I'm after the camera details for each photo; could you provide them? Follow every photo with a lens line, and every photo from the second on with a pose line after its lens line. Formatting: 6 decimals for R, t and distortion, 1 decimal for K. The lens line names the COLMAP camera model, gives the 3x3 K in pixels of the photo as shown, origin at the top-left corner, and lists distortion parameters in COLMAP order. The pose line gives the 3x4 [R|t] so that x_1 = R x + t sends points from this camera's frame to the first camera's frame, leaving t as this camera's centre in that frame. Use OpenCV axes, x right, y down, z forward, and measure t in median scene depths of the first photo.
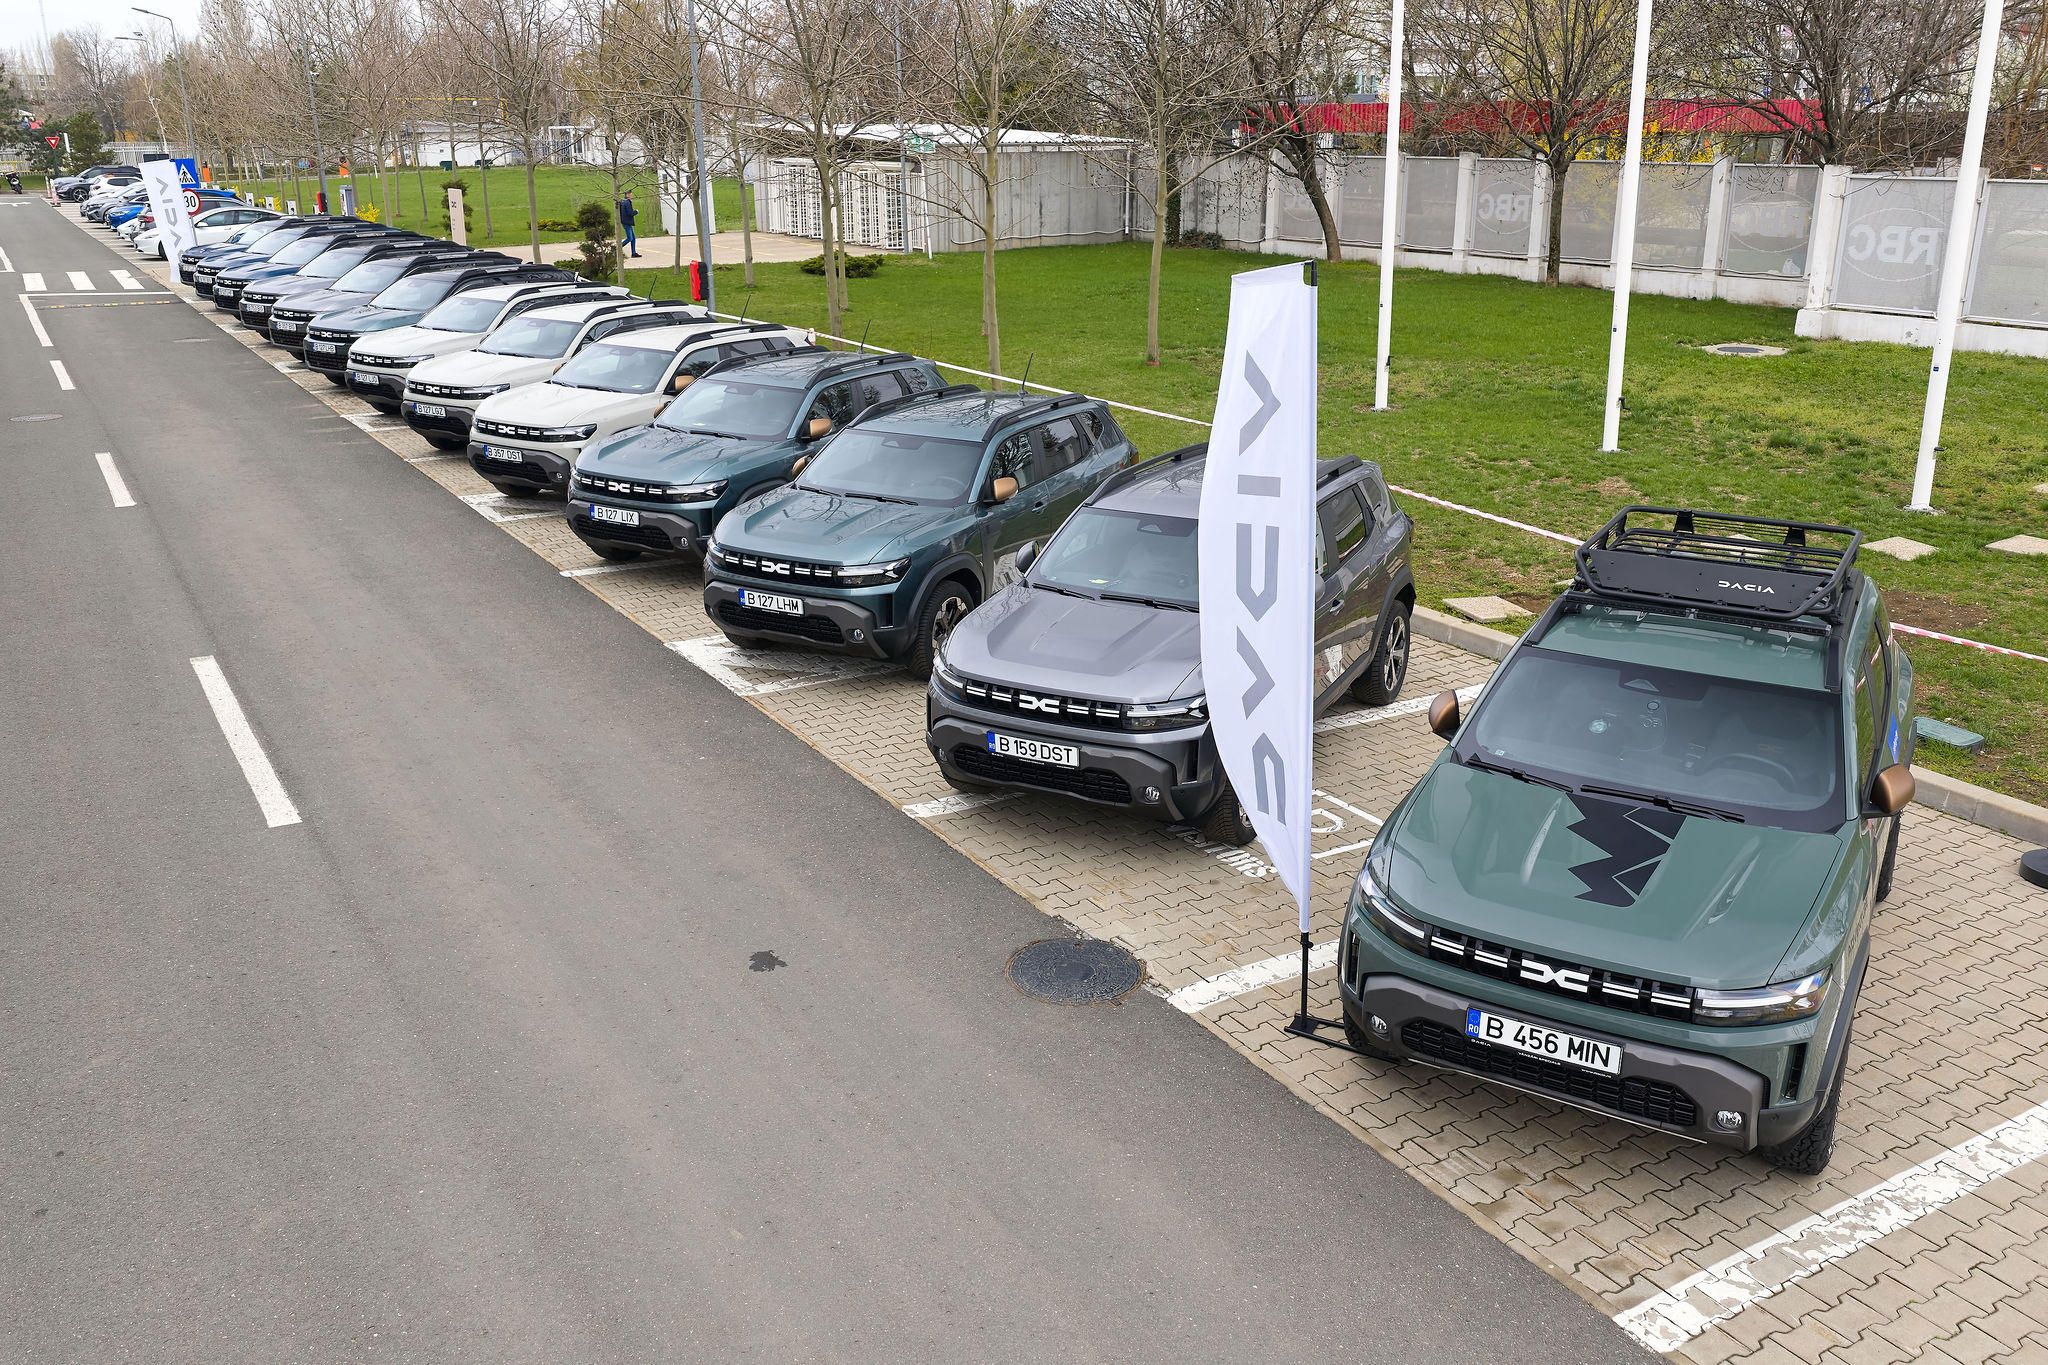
lens RADIAL K [[1708.9, 0, 1024.0], [0, 1708.9, 682.5], [0, 0, 1]] dist [0.003488, -0.002752]
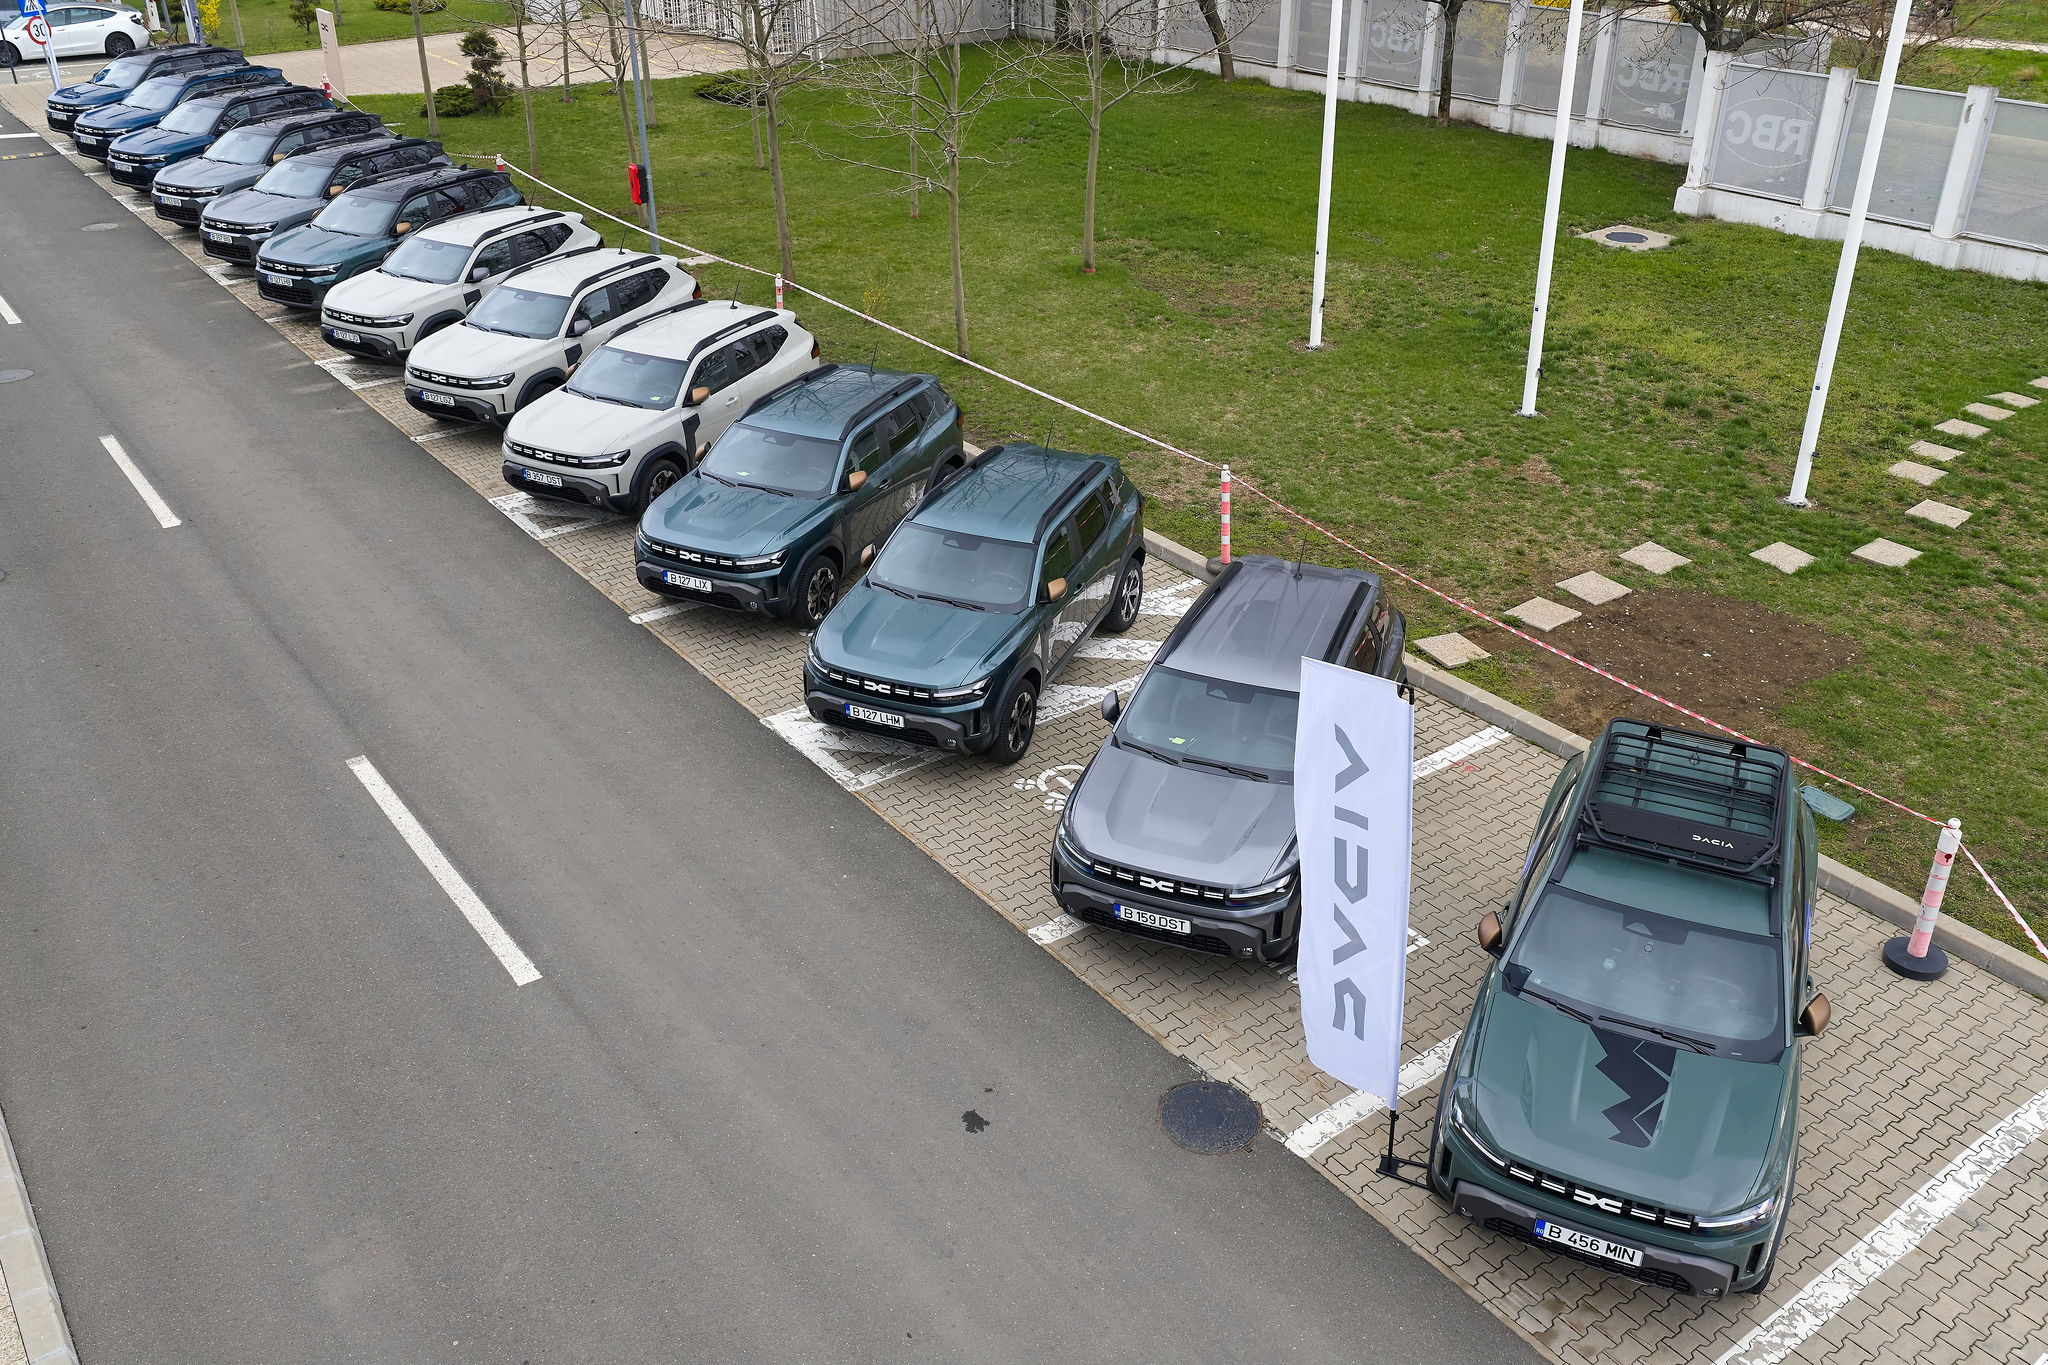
lens RADIAL K [[1708.9, 0, 1024.0], [0, 1708.9, 682.5], [0, 0, 1]] dist [0.003488, -0.002752]
pose [[0.995254, -0.045001, 0.086286, -0.189671], [0.028845, 0.983230, 0.180072, -0.361610], [-0.092942, -0.176728, 0.979862, -0.206193]]
